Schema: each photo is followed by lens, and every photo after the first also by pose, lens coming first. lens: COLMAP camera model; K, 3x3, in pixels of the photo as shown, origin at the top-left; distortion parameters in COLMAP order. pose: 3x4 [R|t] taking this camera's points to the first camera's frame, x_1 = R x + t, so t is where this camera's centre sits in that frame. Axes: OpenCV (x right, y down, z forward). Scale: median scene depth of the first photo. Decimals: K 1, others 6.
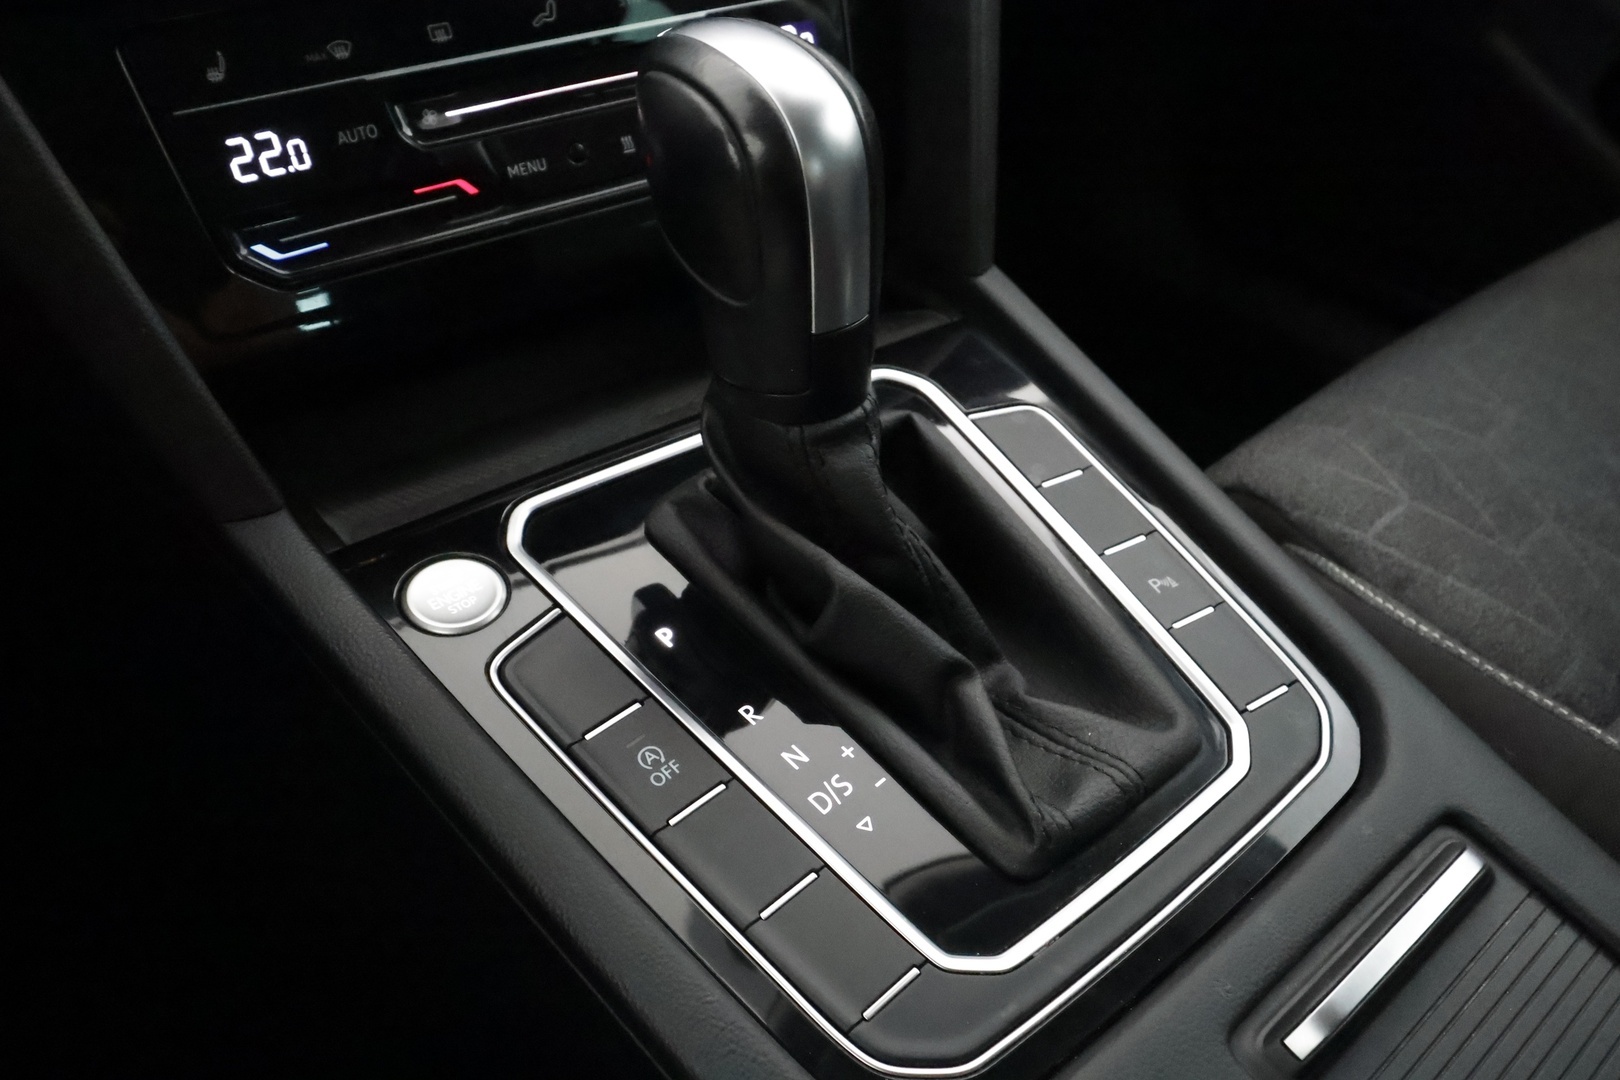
lens RADIAL K [[1301.1, 0, 840.9], [0, 1301.1, 513.4], [0, 0, 1]] dist [-0.001759, -0.002936]
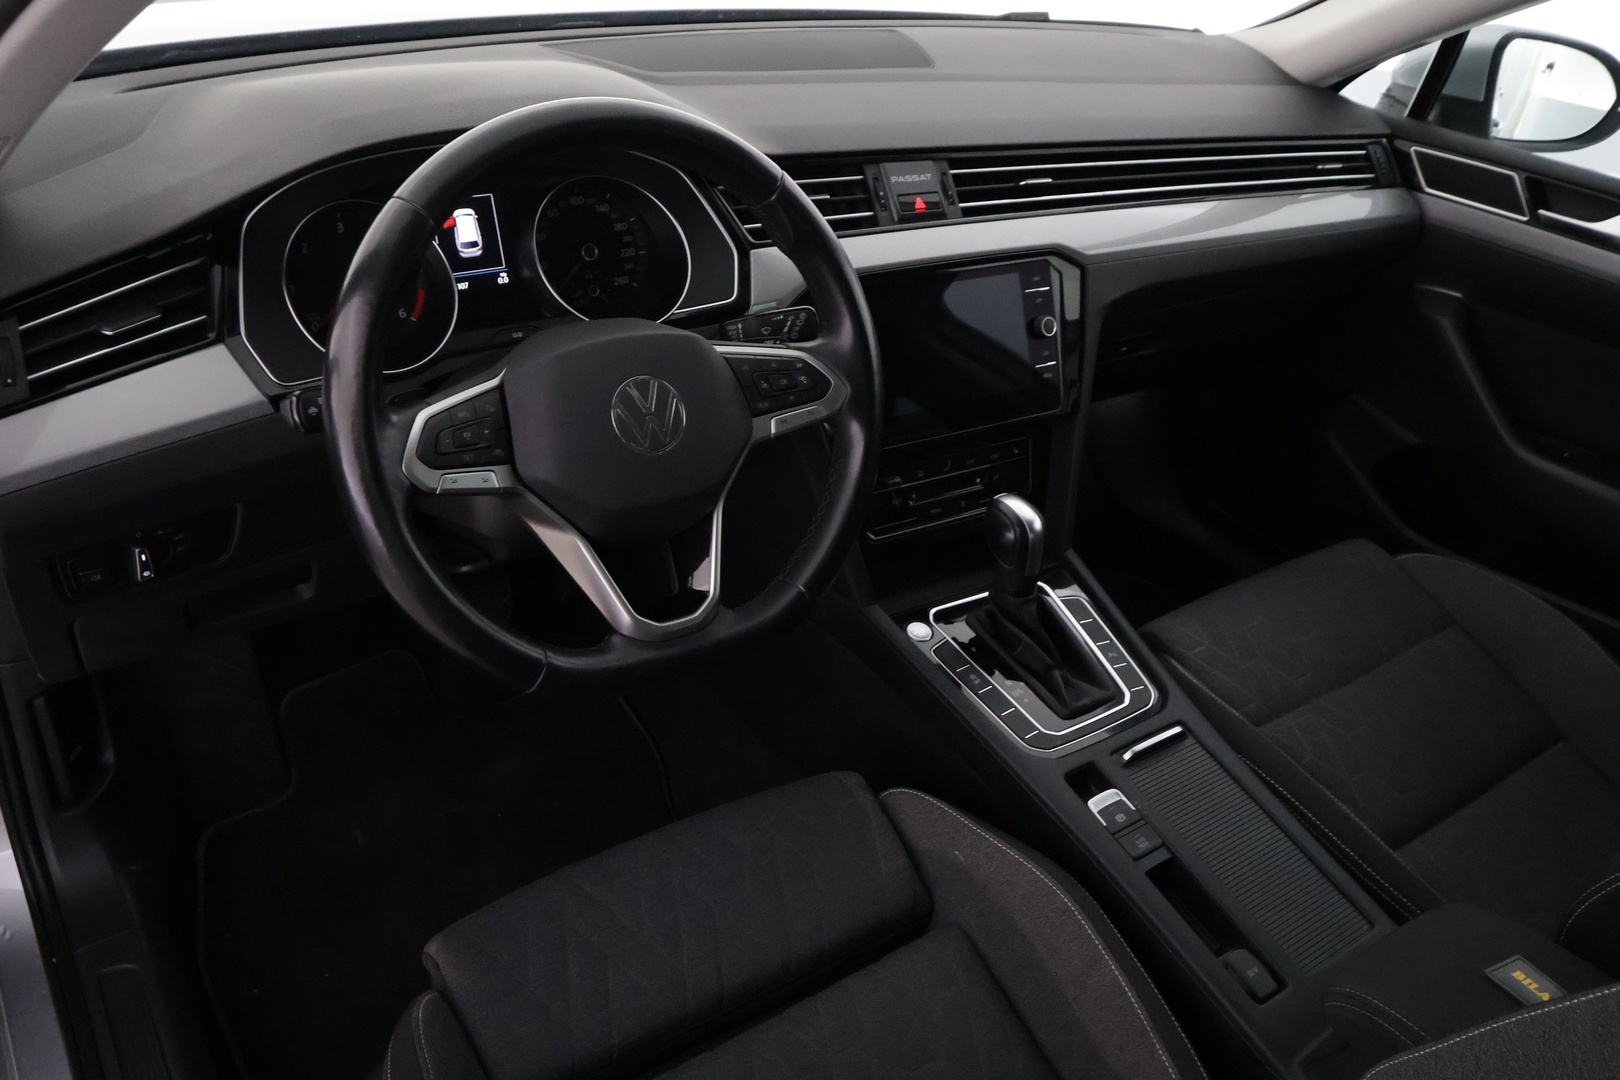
lens RADIAL K [[1301.1, 0, 821.8], [0, 1301.1, 532.2], [0, 0, 1]] dist [-0.001759, -0.002936]
pose [[0.992468, 0.112121, -0.049352, -0.402172], [-0.116170, 0.989261, -0.088701, 0.136714], [0.038876, 0.093766, 0.994835, -2.624941]]
